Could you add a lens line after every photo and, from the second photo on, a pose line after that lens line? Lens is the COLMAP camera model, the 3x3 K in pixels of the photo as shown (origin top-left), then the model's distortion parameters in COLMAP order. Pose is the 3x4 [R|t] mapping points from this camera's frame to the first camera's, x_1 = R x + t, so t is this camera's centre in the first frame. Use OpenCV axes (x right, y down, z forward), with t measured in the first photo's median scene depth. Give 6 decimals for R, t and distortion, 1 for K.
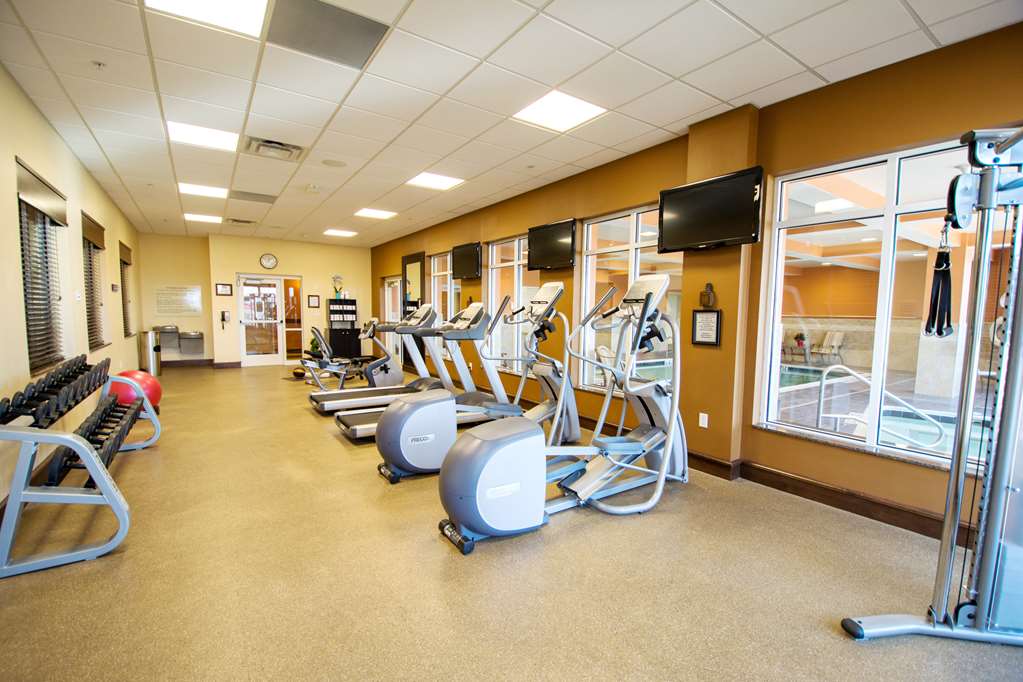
lens RADIAL K [[448.5, 0, 512.8], [0, 448.5, 347.2], [0, 0, 1]] dist [0.003921, -0.000144]
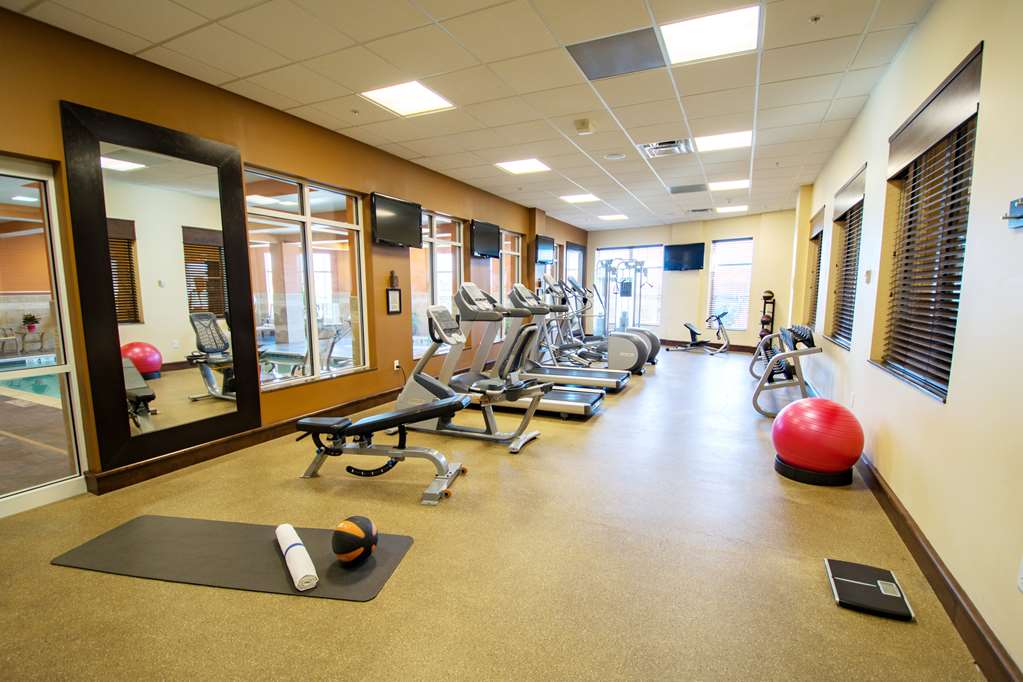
lens RADIAL K [[448.5, 0, 516.9], [0, 448.5, 346.9], [0, 0, 1]] dist [0.003921, -0.000144]
pose [[-0.515958, -0.107439, 0.849849, -0.597648], [0.075614, 0.982518, 0.170117, -0.069172], [-0.853270, 0.152034, -0.498815, 0.846669]]
